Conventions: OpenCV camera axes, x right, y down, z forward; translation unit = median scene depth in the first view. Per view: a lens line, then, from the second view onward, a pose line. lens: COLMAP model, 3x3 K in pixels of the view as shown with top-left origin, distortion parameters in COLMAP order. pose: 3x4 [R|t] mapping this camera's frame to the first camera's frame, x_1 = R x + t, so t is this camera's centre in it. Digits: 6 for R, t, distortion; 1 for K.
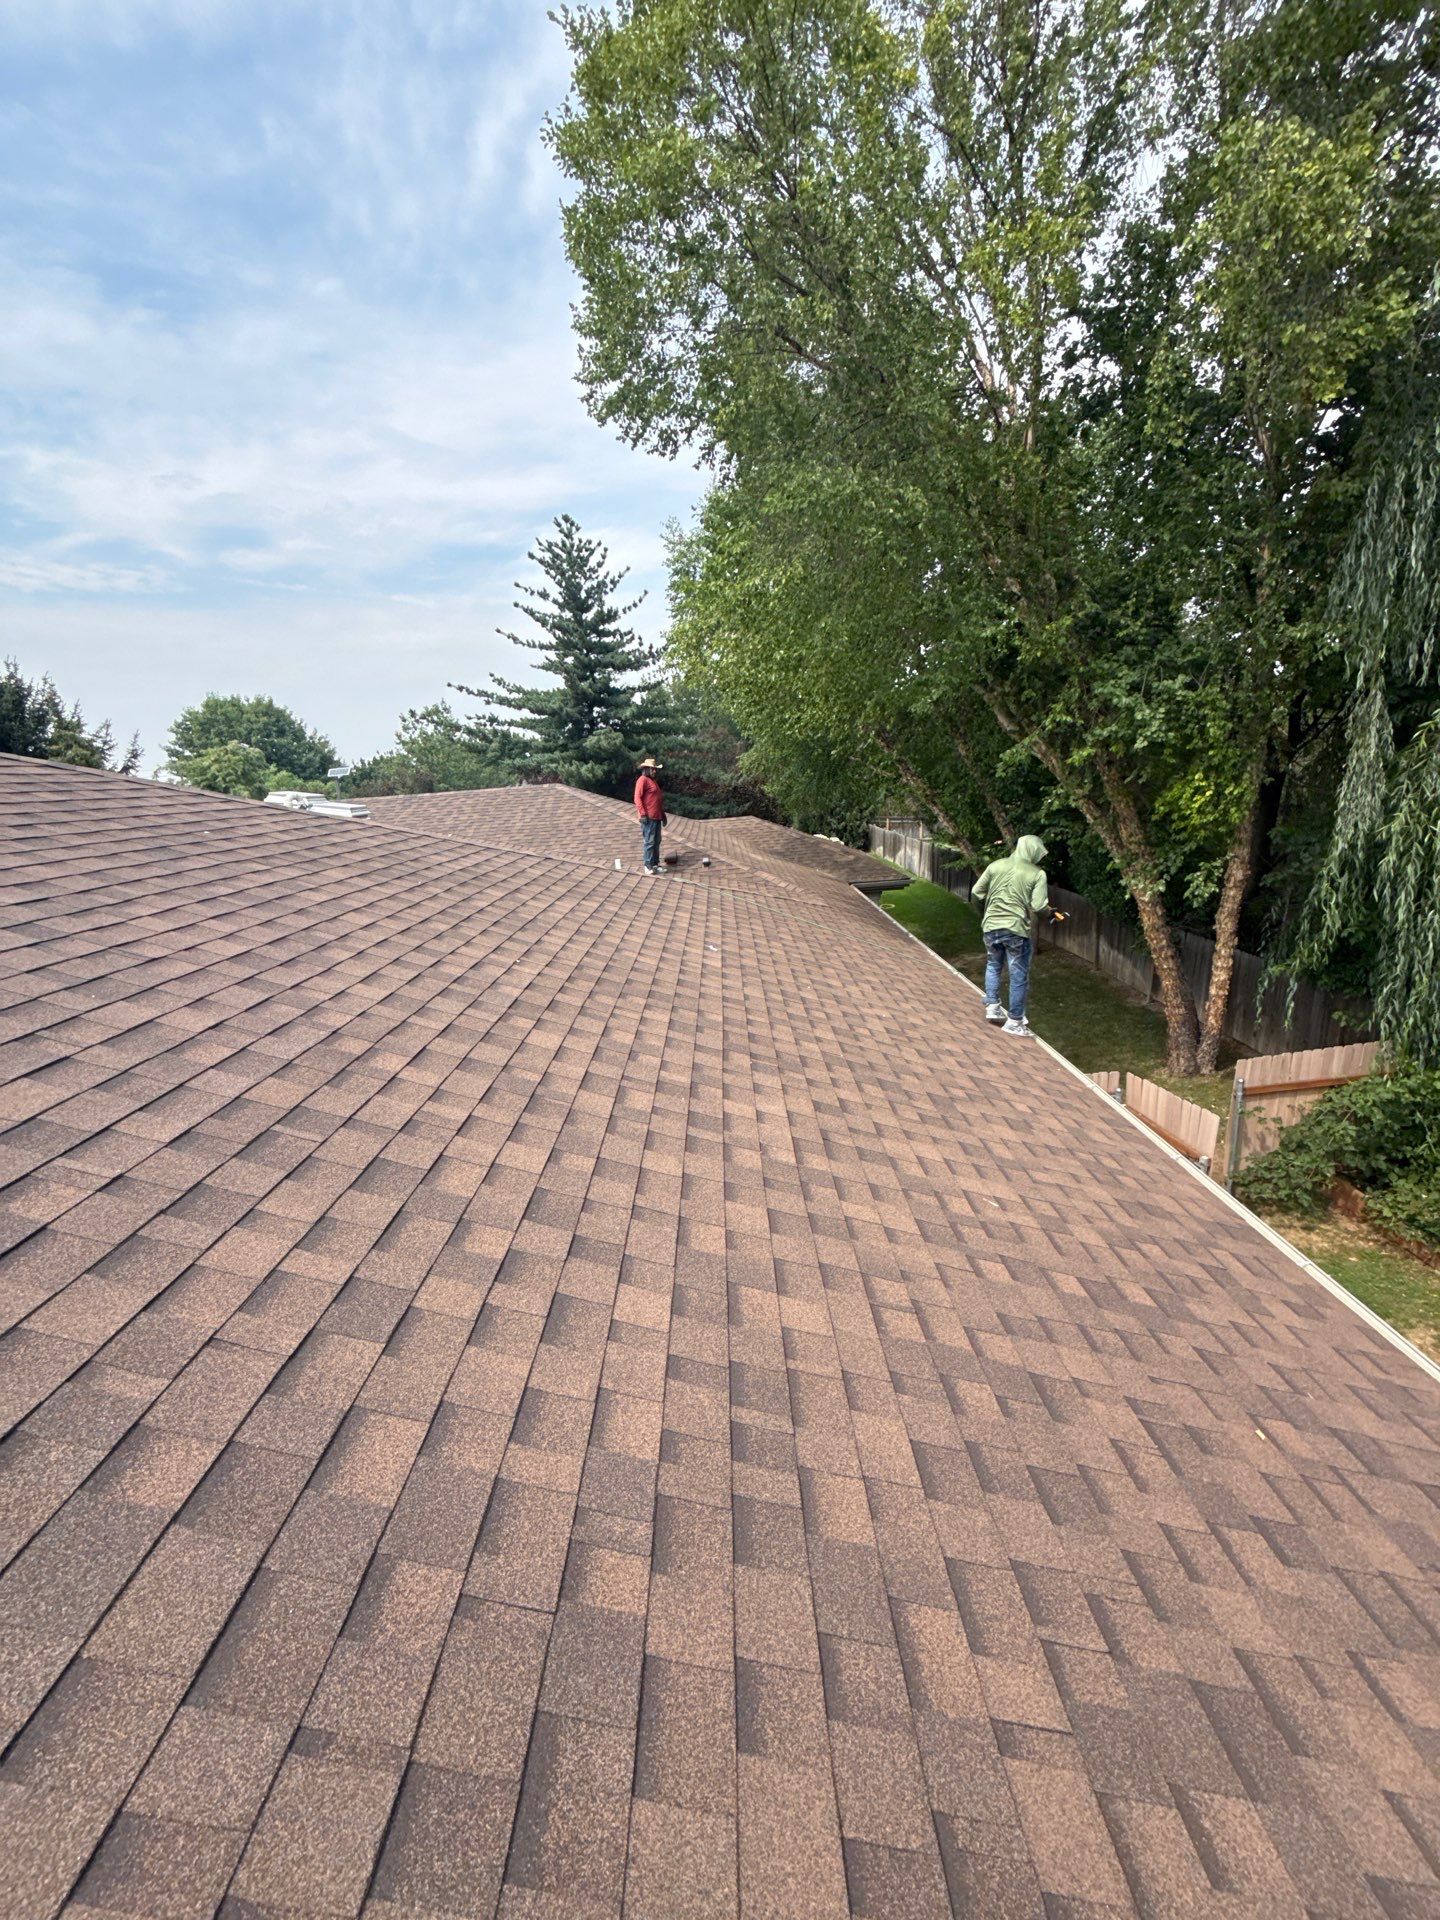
lens RADIAL K [[772.9, 0, 721.0], [0, 772.9, 954.6], [0, 0, 1]] dist [0.001415, -0.000142]
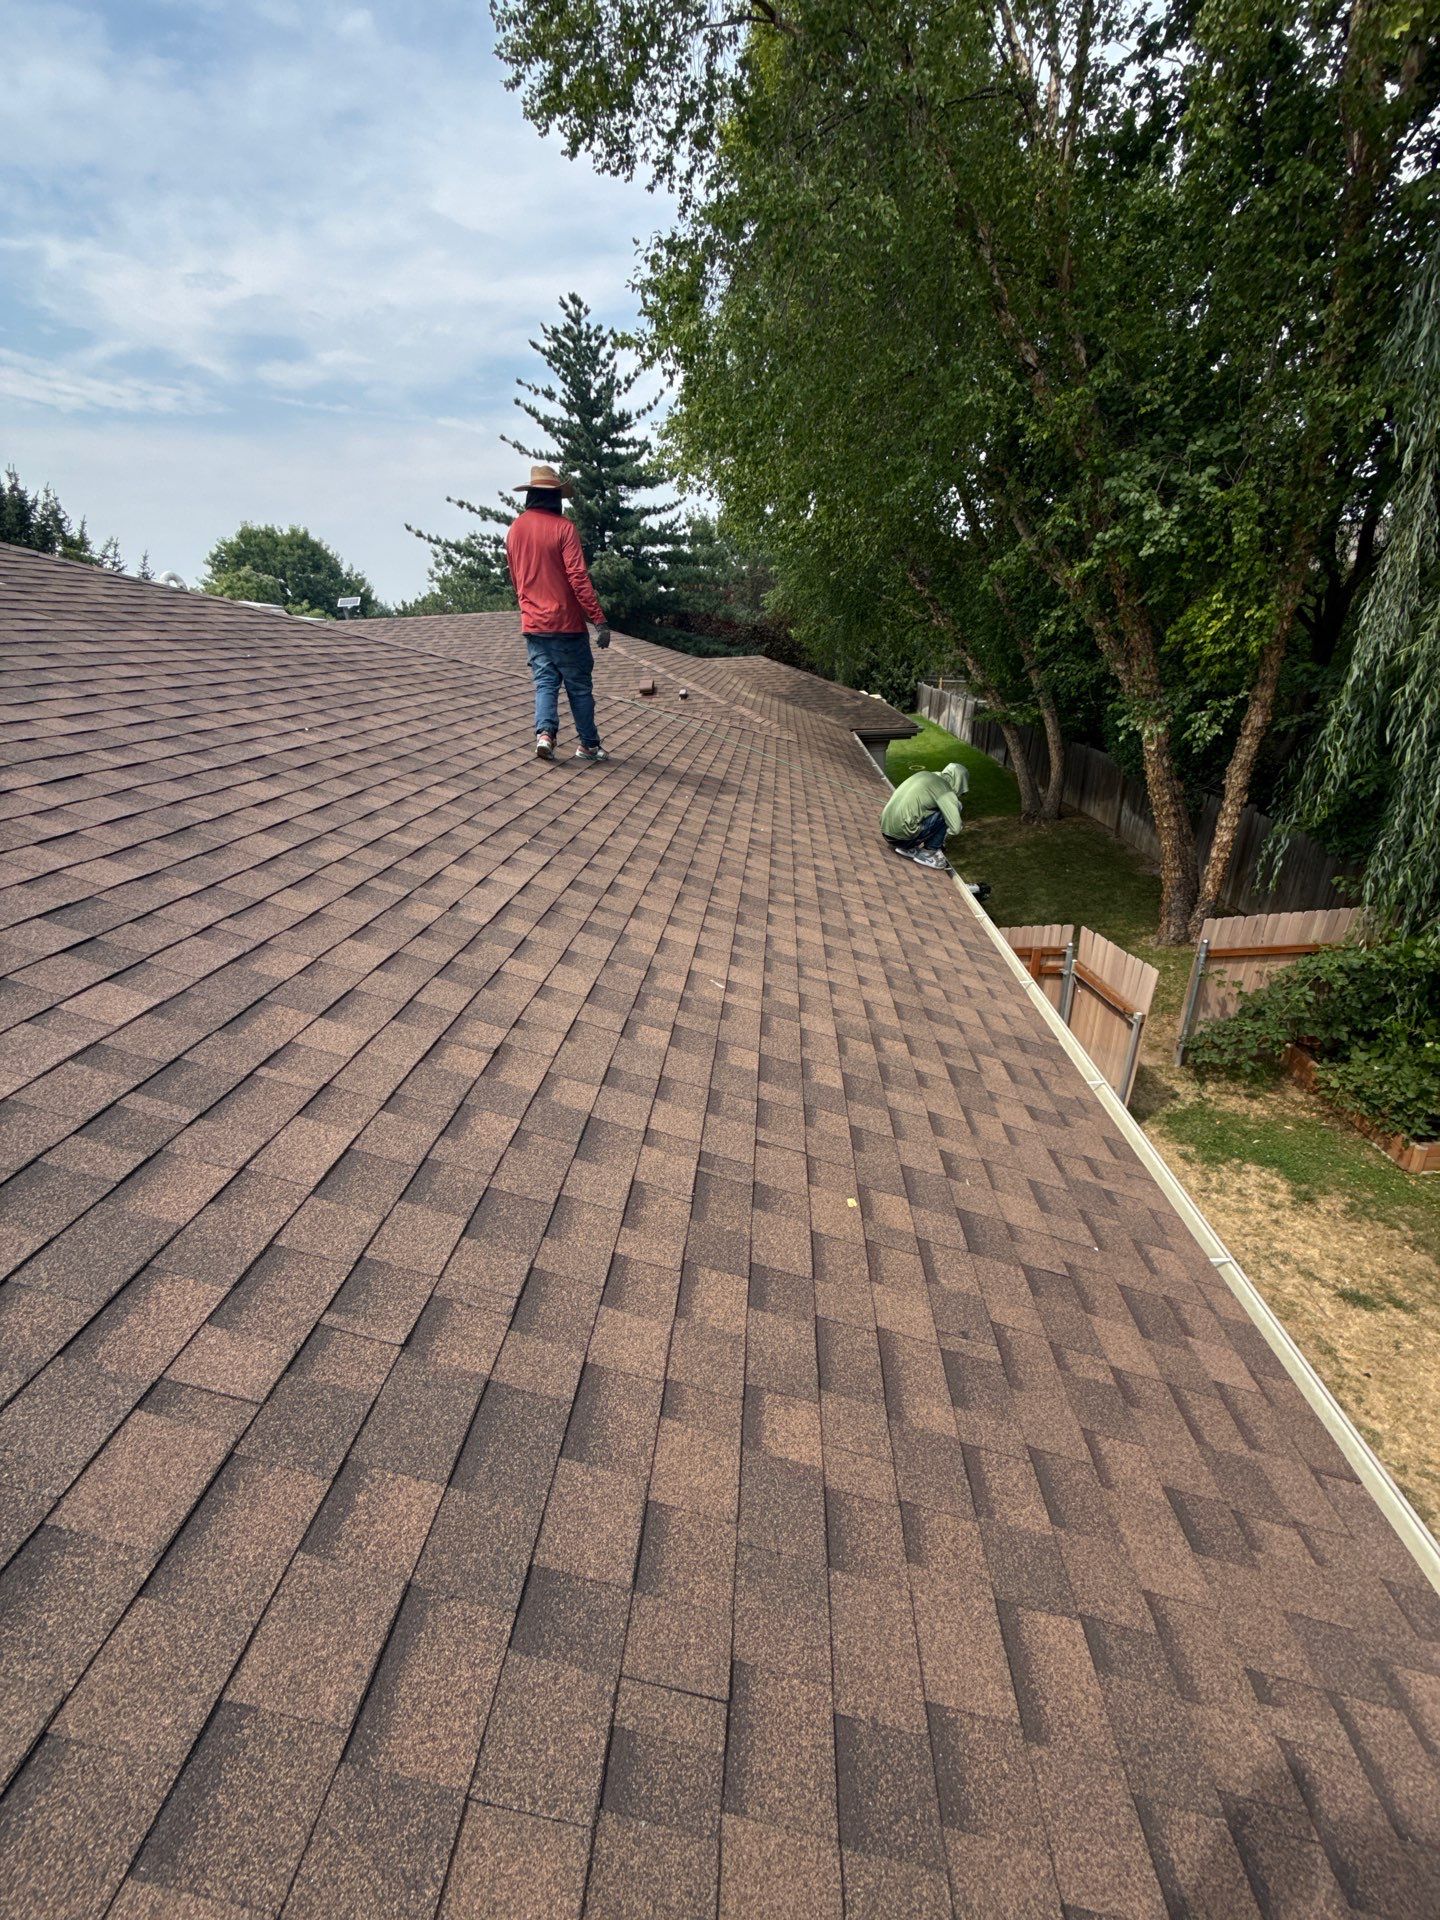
lens RADIAL K [[771.3, 0, 721.1], [0, 771.3, 961.9], [0, 0, 1]] dist [-0.000523, -0.000534]
pose [[0.996235, 0.054551, -0.067378, 0.118920], [-0.042107, 0.983850, 0.173972, 0.038810], [0.075780, -0.170480, 0.982443, 0.030032]]
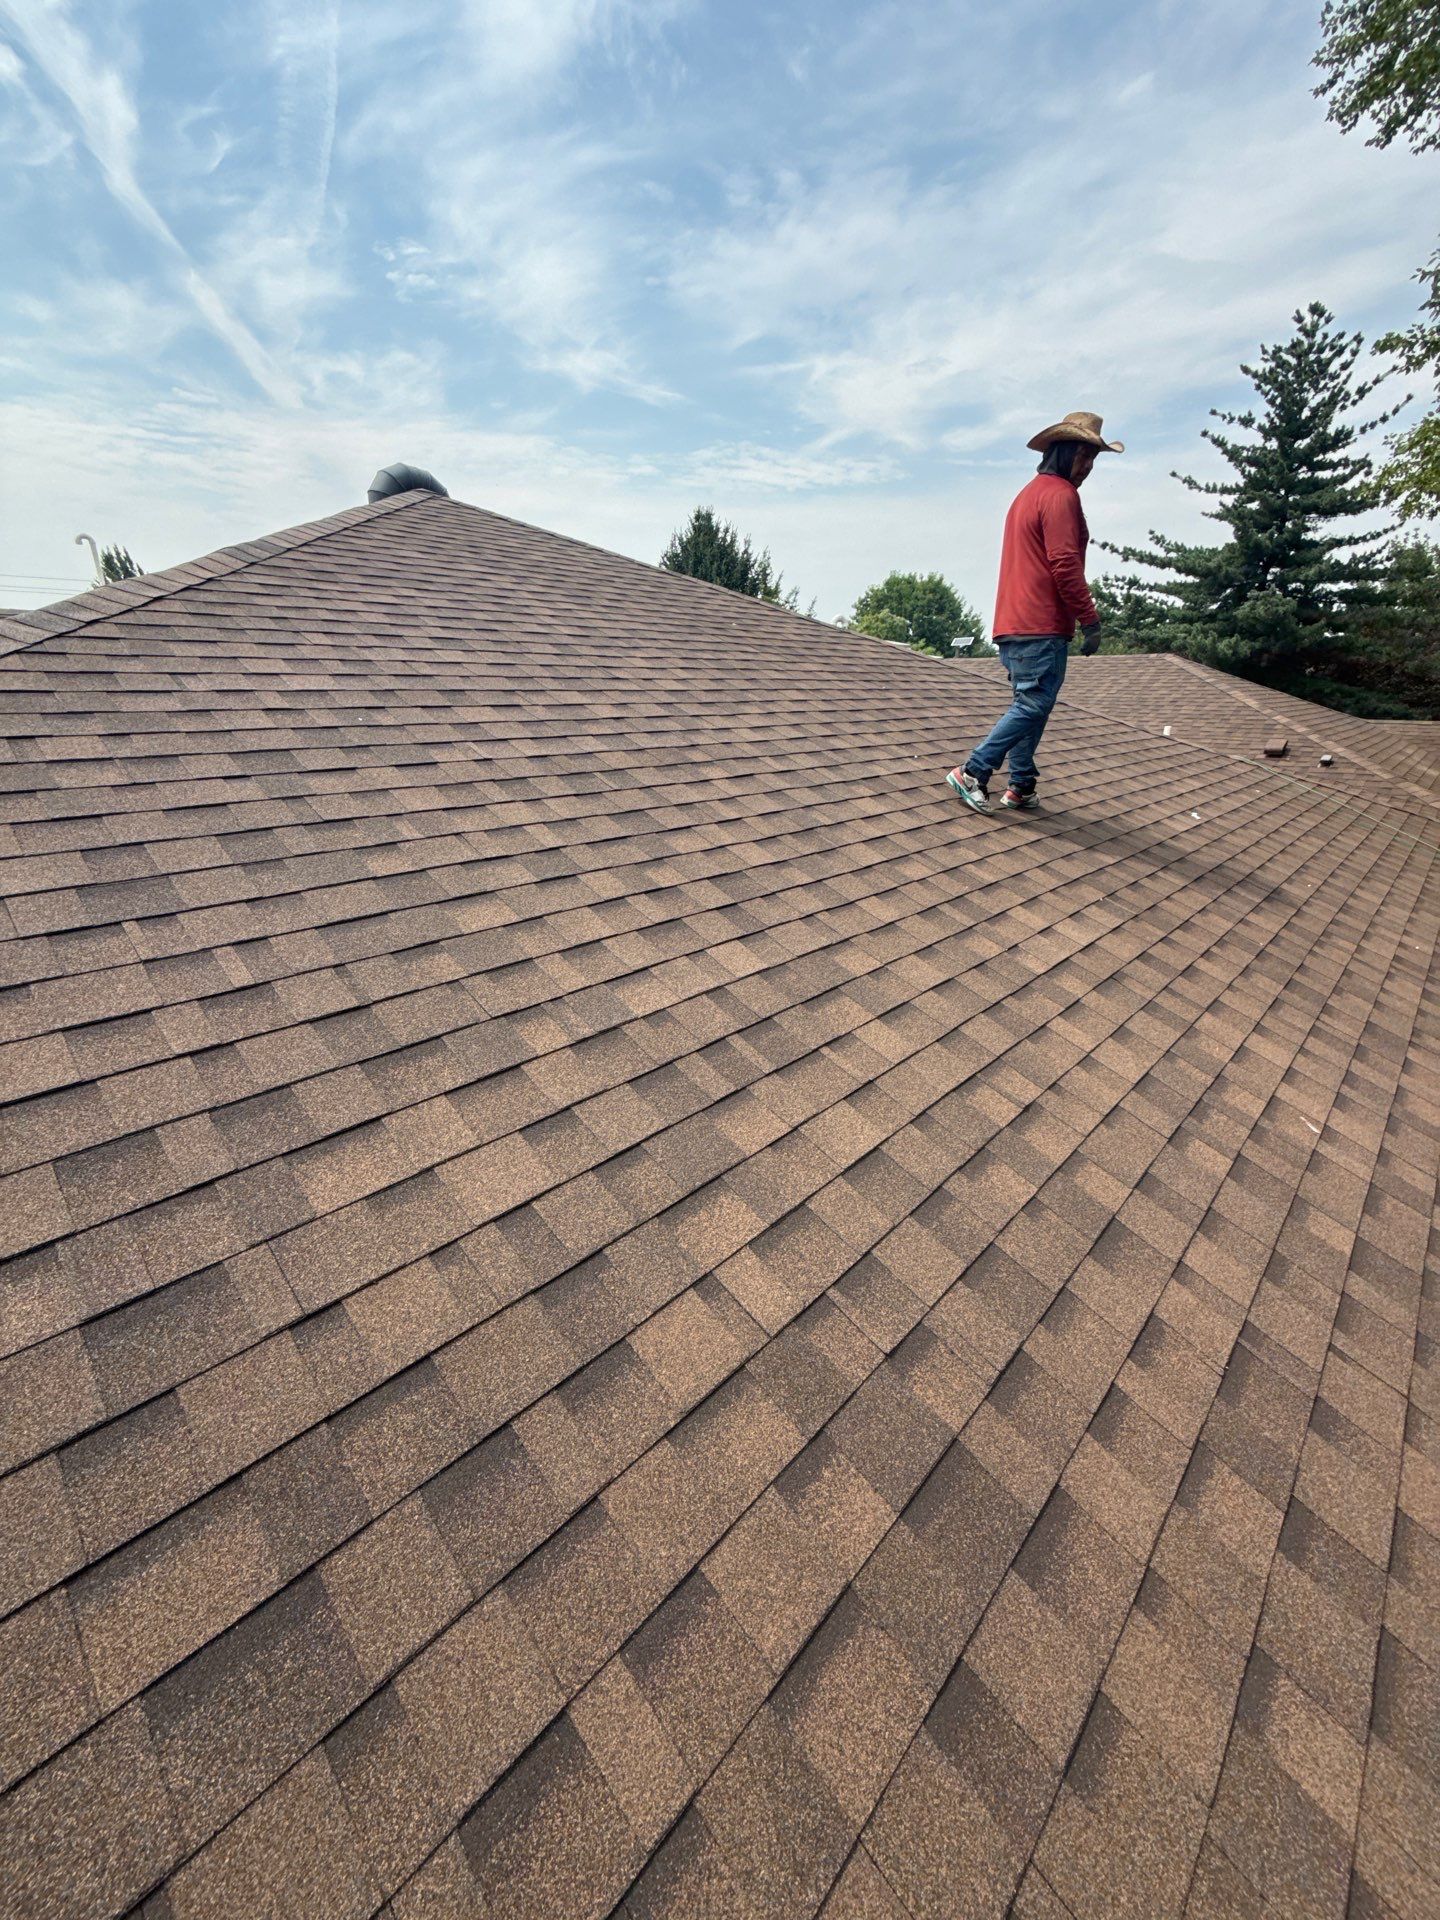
lens RADIAL K [[770.1, 0, 713.1], [0, 770.1, 958.6], [0, 0, 1]] dist [-0.000194, -0.000090]
pose [[0.709372, 0.303063, -0.636352, 0.104709], [-0.215589, 0.952864, 0.213475, 0.039404], [0.671053, -0.014243, 0.741272, 0.024541]]
